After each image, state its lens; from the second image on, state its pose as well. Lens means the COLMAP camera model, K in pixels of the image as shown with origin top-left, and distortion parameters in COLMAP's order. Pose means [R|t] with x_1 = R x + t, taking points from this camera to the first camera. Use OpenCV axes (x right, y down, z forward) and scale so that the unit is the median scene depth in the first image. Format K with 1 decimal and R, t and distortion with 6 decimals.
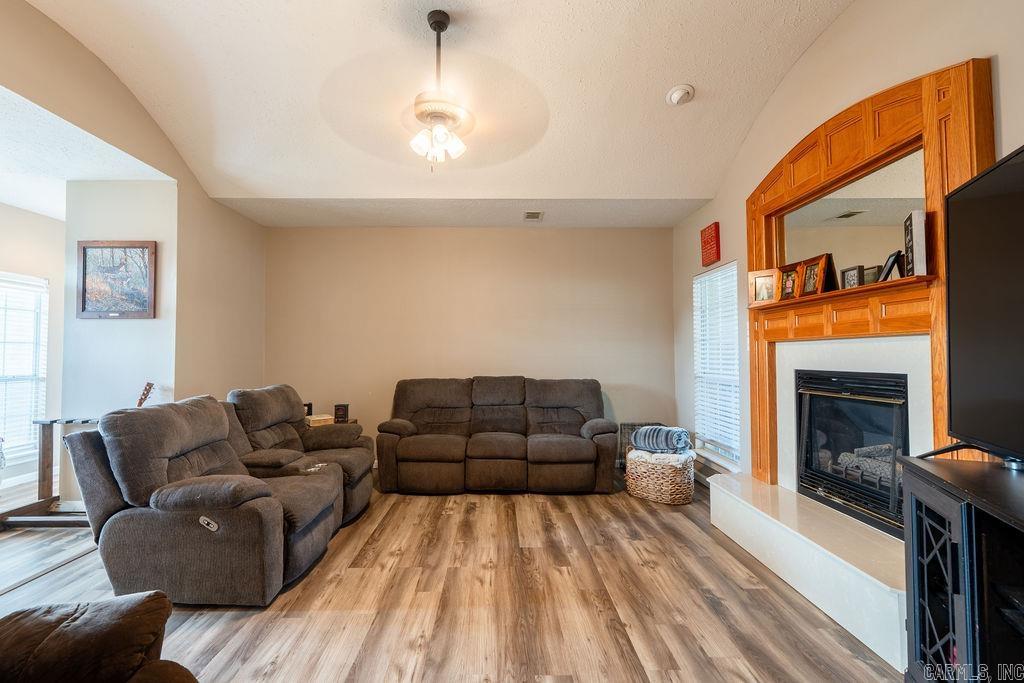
lens RADIAL K [[458.5, 0, 506.5], [0, 458.5, 338.3], [0, 0, 1]] dist [-0.000809, -0.000173]
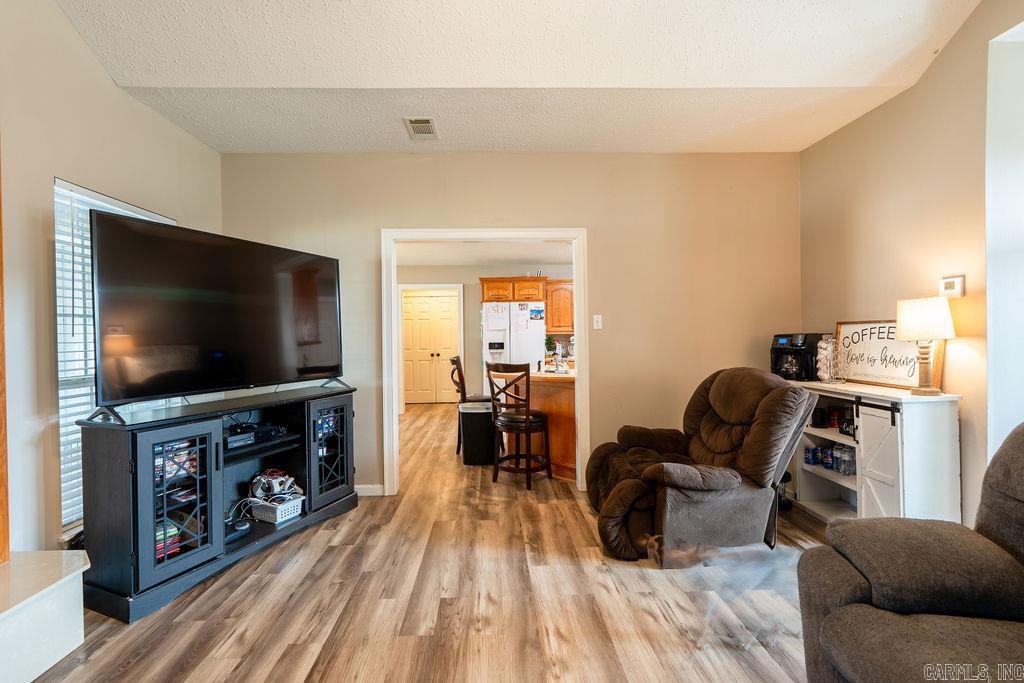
lens RADIAL K [[458.5, 0, 500.8], [0, 458.5, 342.8], [0, 0, 1]] dist [-0.000809, -0.000173]
pose [[-0.999908, 0.013561, 0.001011, -0.065104], [0.013539, 0.999719, -0.019479, 0.048412], [-0.001275, -0.019464, -0.999810, 1.283712]]
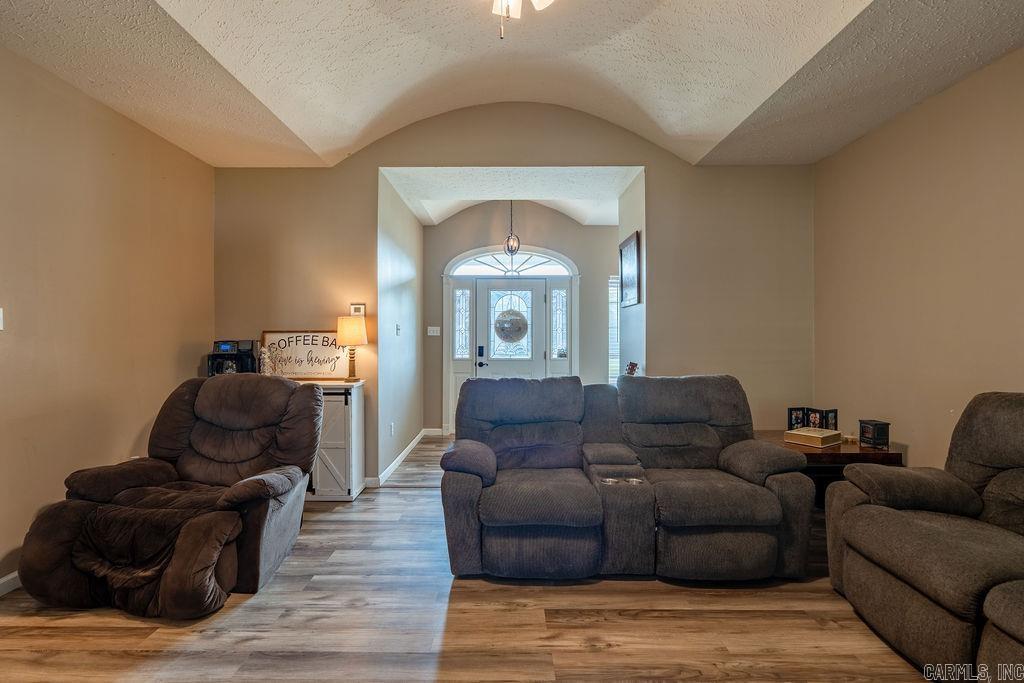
lens RADIAL K [[458.5, 0, 504.9], [0, 458.5, 342.2], [0, 0, 1]] dist [-0.000809, -0.000173]
pose [[-0.028355, 0.006870, -0.999574, 0.398498], [0.036748, 0.999308, 0.005826, 0.037859], [0.998922, -0.036568, -0.028588, 0.898678]]
